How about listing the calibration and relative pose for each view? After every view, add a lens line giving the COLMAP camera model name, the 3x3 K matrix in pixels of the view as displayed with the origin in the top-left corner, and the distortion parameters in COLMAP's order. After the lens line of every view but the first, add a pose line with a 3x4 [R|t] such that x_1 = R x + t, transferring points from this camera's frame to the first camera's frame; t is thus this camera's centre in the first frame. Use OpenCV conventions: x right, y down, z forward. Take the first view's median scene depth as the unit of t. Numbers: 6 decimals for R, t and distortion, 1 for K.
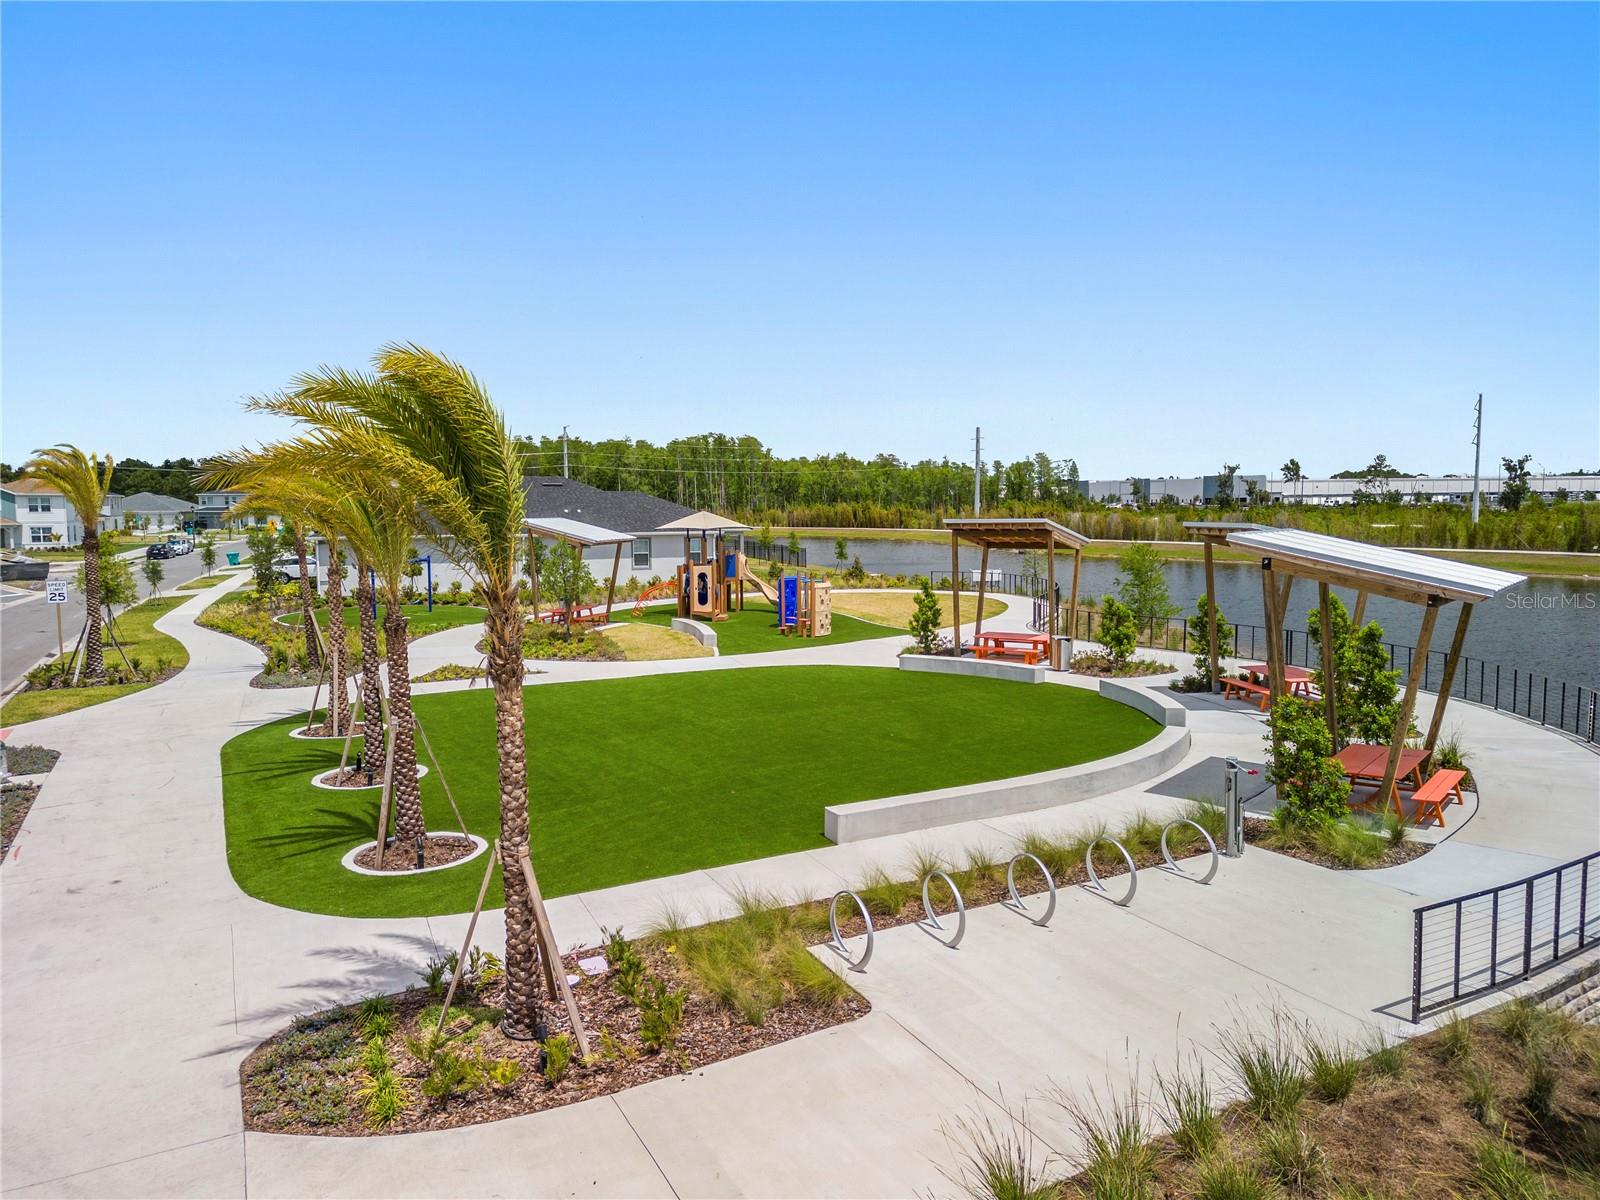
lens RADIAL K [[1111.8, 0, 799.0], [0, 1111.8, 604.6], [0, 0, 1]] dist [0.062027, -0.015783]
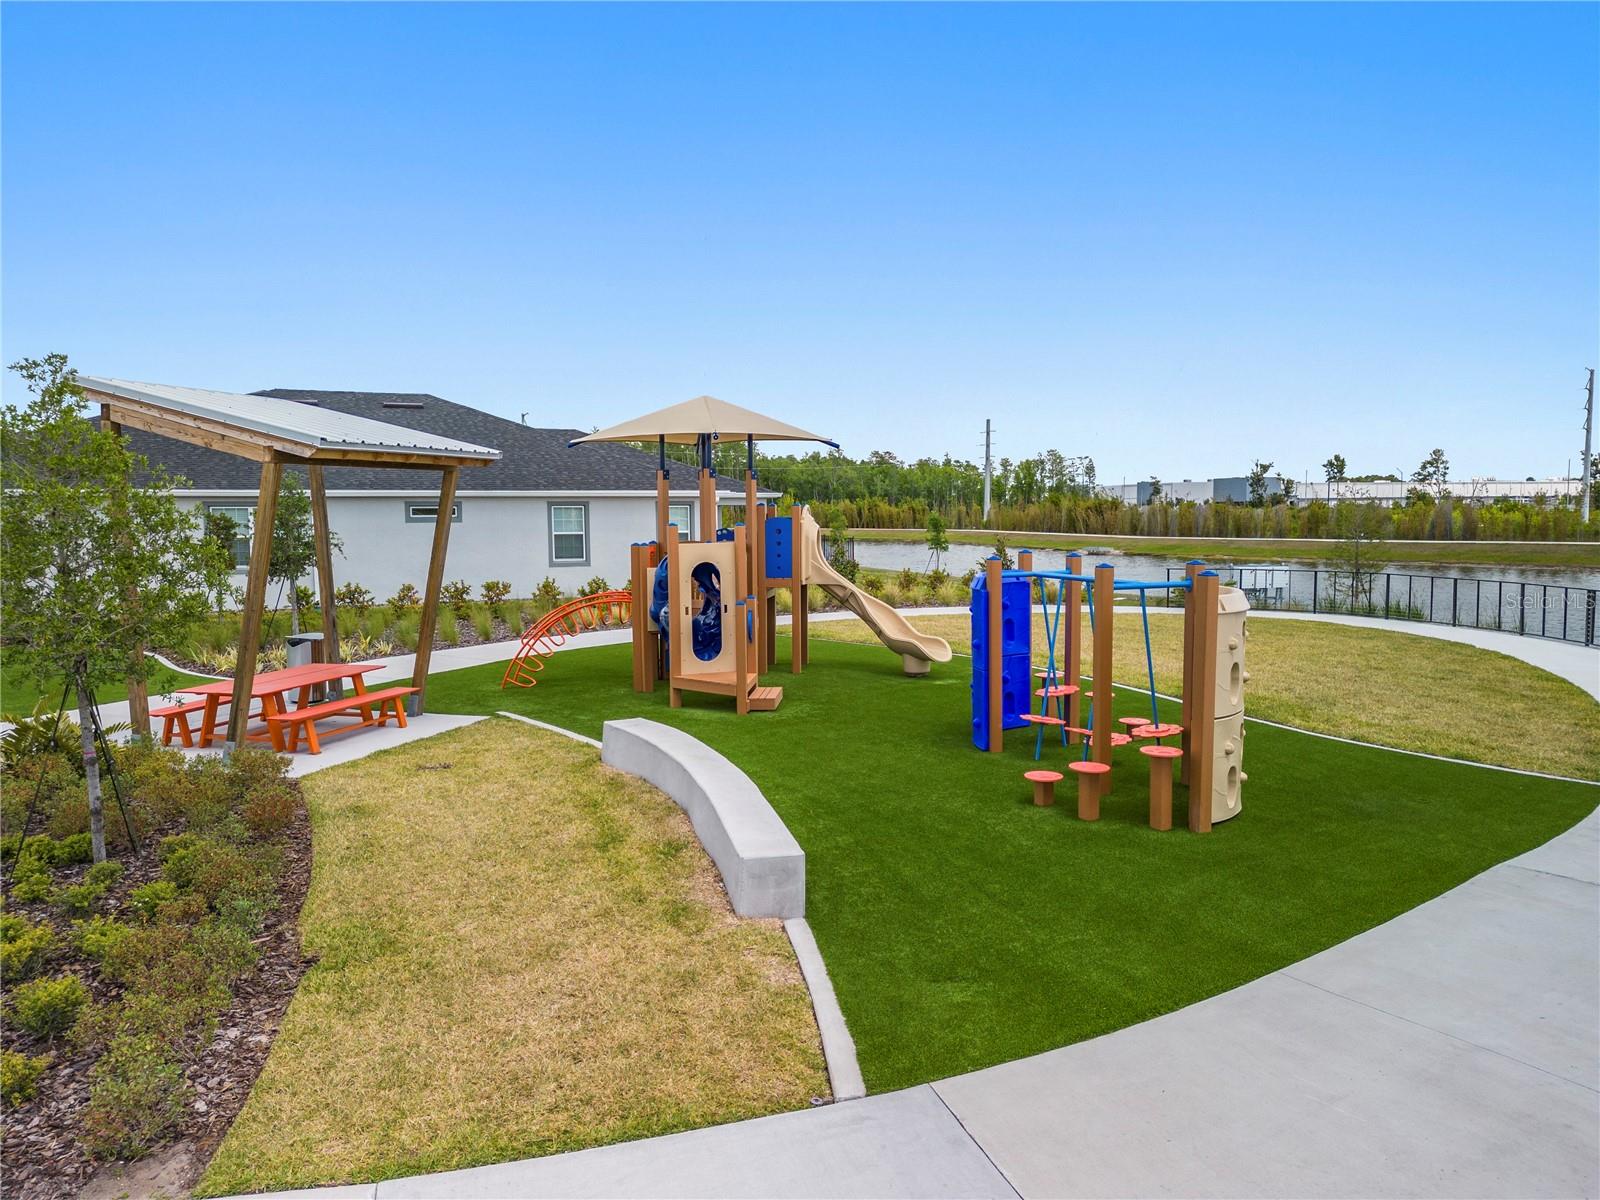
lens RADIAL K [[1111.8, 0, 802.1], [0, 1111.8, 594.6], [0, 0, 1]] dist [0.062027, -0.015783]
pose [[0.999715, -0.001891, 0.023778, -0.010335], [0.002324, 0.999832, -0.018179, -0.001939], [-0.023740, 0.018229, 0.999552, 0.104480]]
